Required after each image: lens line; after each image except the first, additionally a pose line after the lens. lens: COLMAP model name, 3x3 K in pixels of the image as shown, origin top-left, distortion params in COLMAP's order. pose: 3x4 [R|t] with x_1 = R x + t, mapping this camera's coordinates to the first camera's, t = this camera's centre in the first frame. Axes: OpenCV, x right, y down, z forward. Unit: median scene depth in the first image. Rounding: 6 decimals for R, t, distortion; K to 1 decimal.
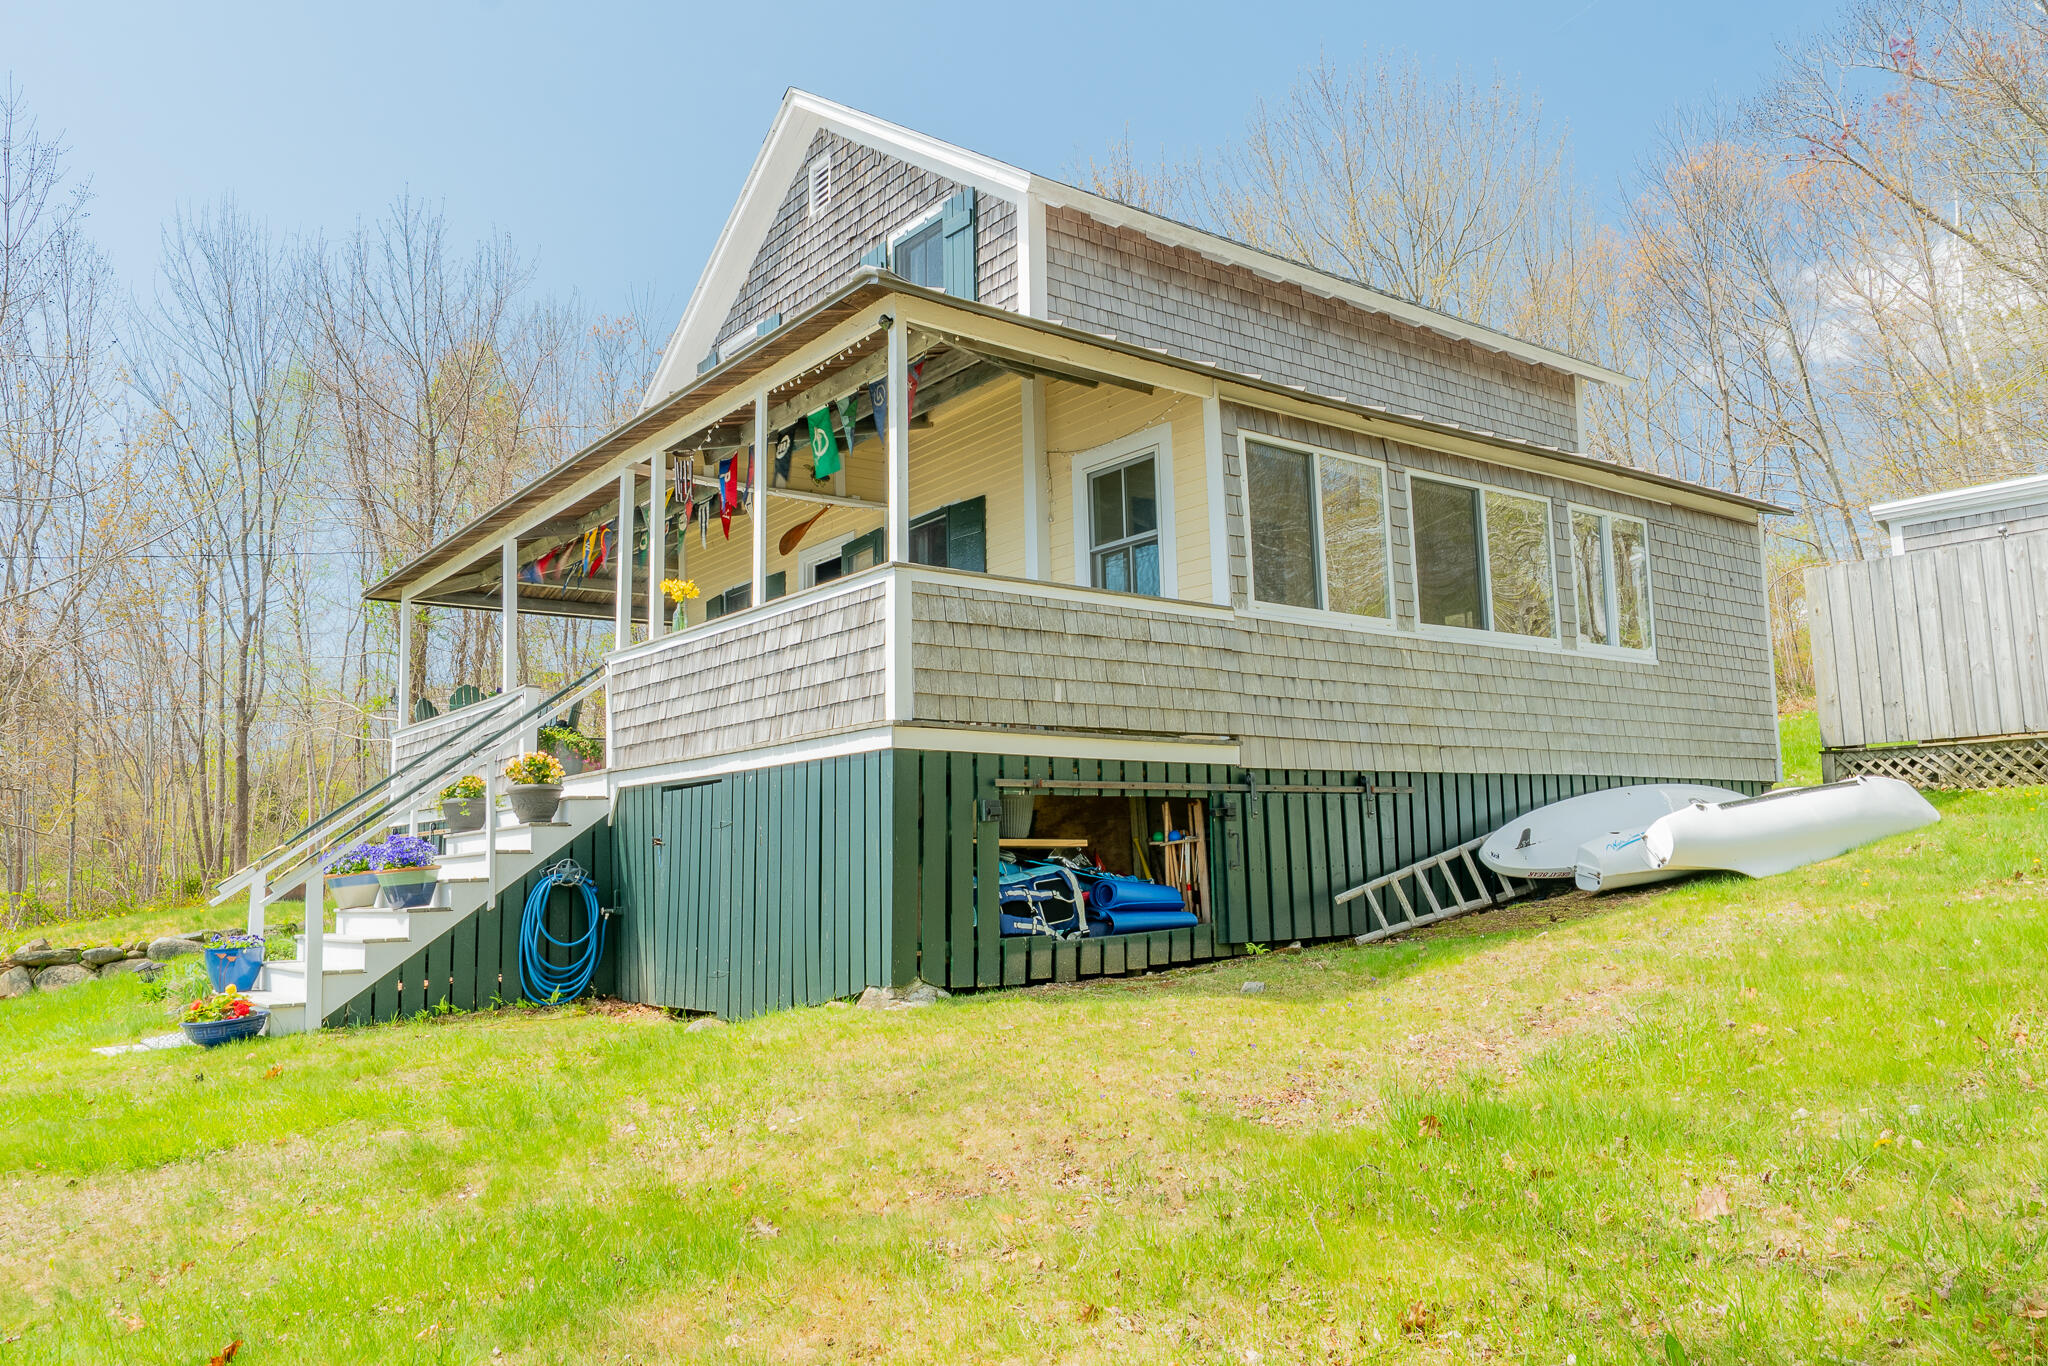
lens RADIAL K [[1435.1, 0, 1024.0], [0, 1435.1, 683.0], [0, 0, 1]] dist [-0.000716, -0.000741]
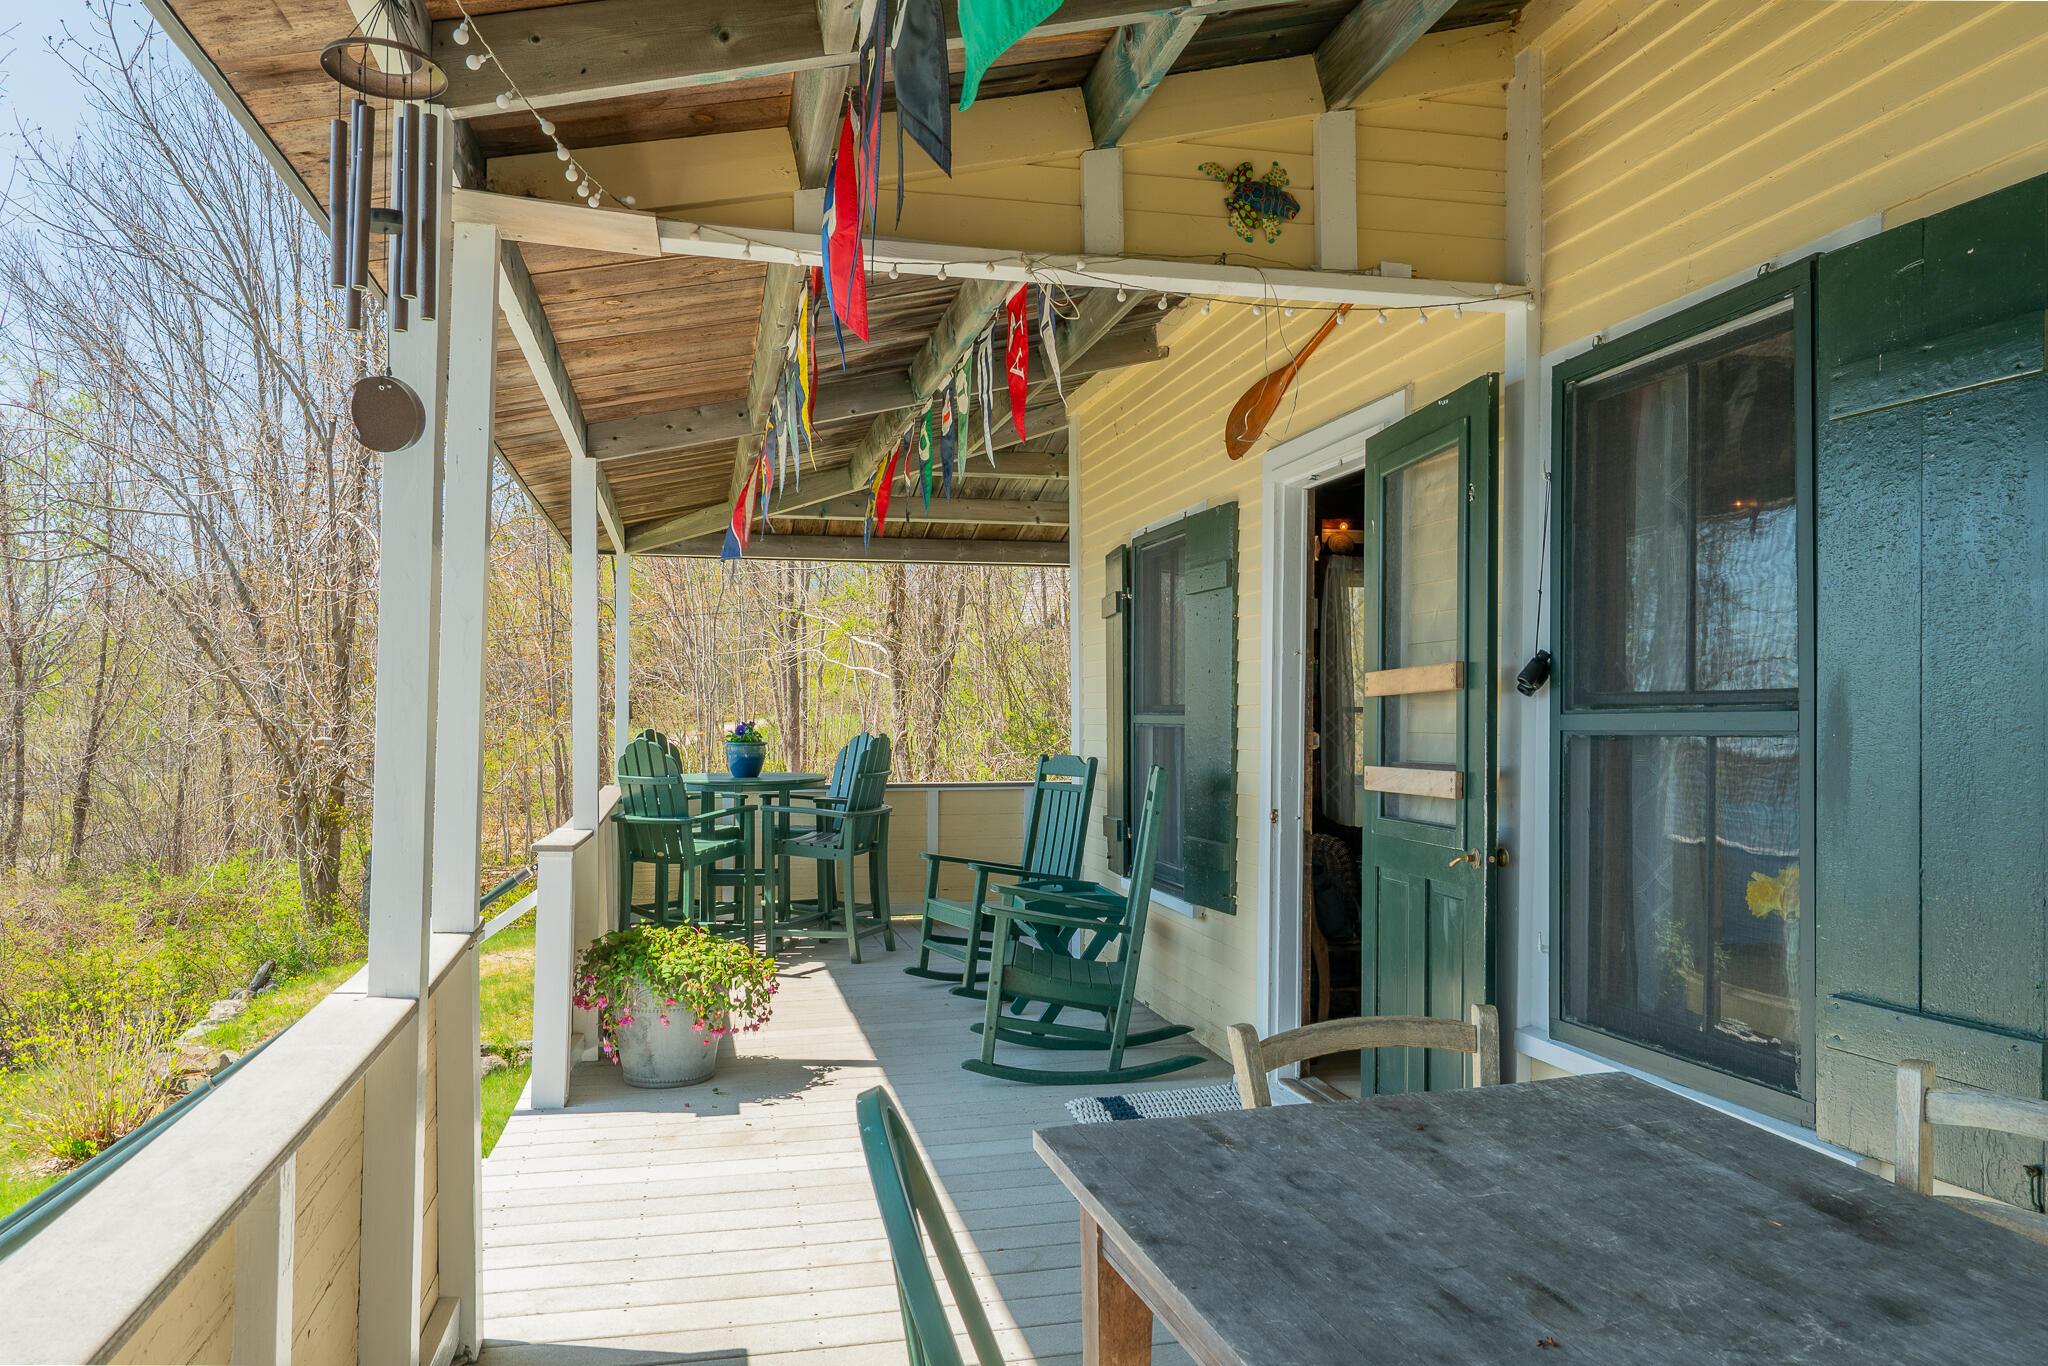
lens RADIAL K [[1435.1, 0, 1024.0], [0, 1435.1, 683.0], [0, 0, 1]] dist [-0.000716, -0.000741]
pose [[0.910445, 0.017442, -0.413263, -0.080021], [0.028334, 0.994134, 0.104381, -0.097583], [0.412659, -0.106742, 0.904610, 0.854237]]
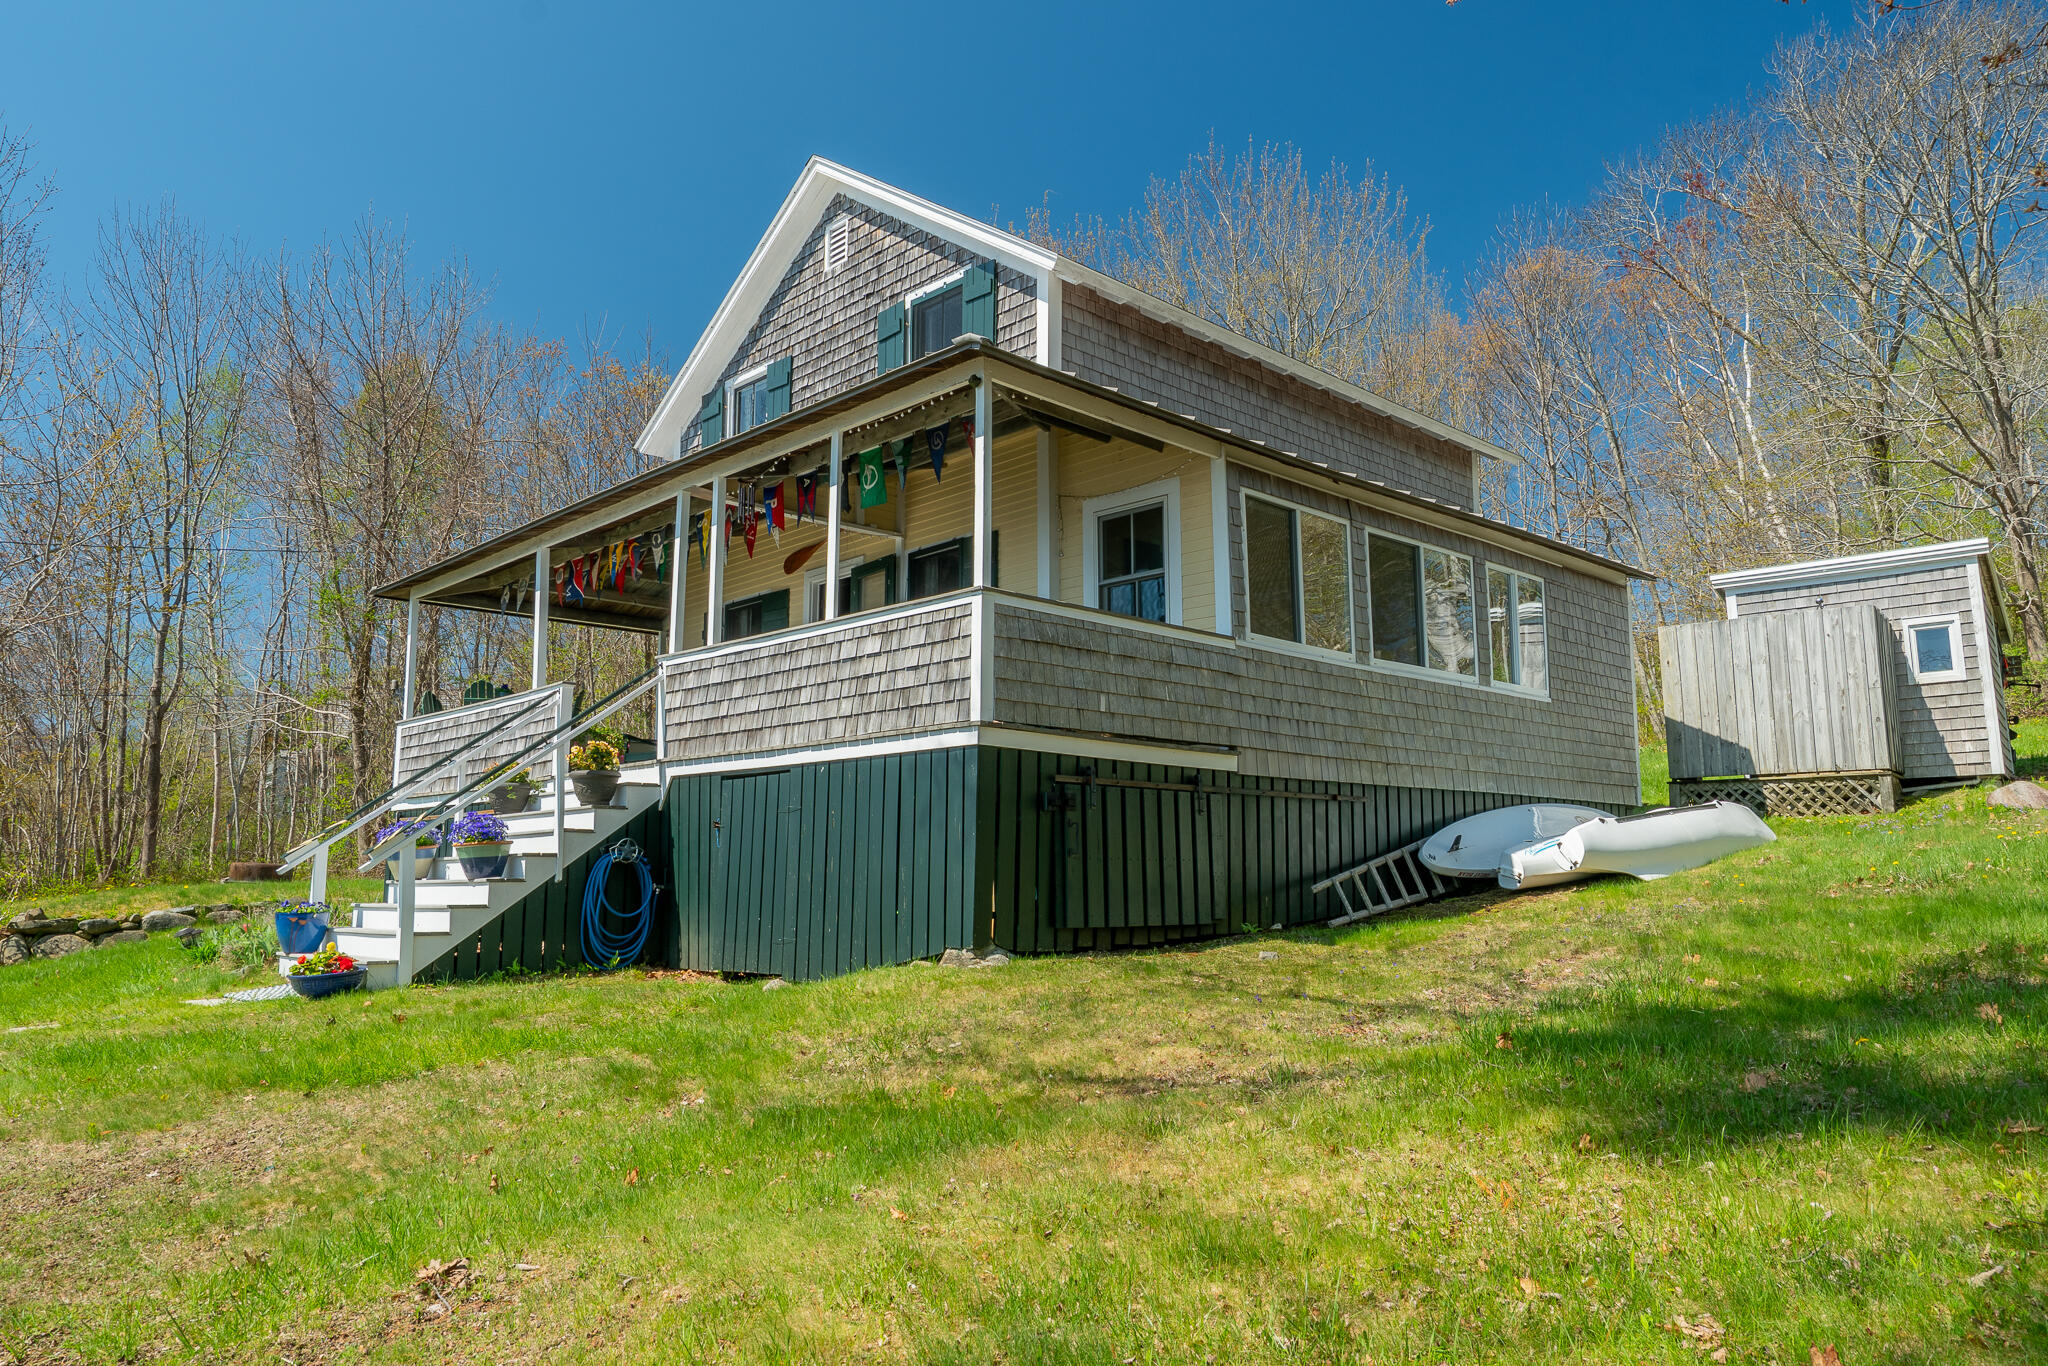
lens RADIAL K [[1356.4, 0, 1024.0], [0, 1356.4, 683.0], [0, 0, 1]] dist [-0.000531, -0.000390]
pose [[0.994164, 0.039062, 0.100555, -0.121968], [-0.037338, 0.999123, -0.018969, 0.010694], [-0.101208, 0.015104, 0.994751, -0.077677]]
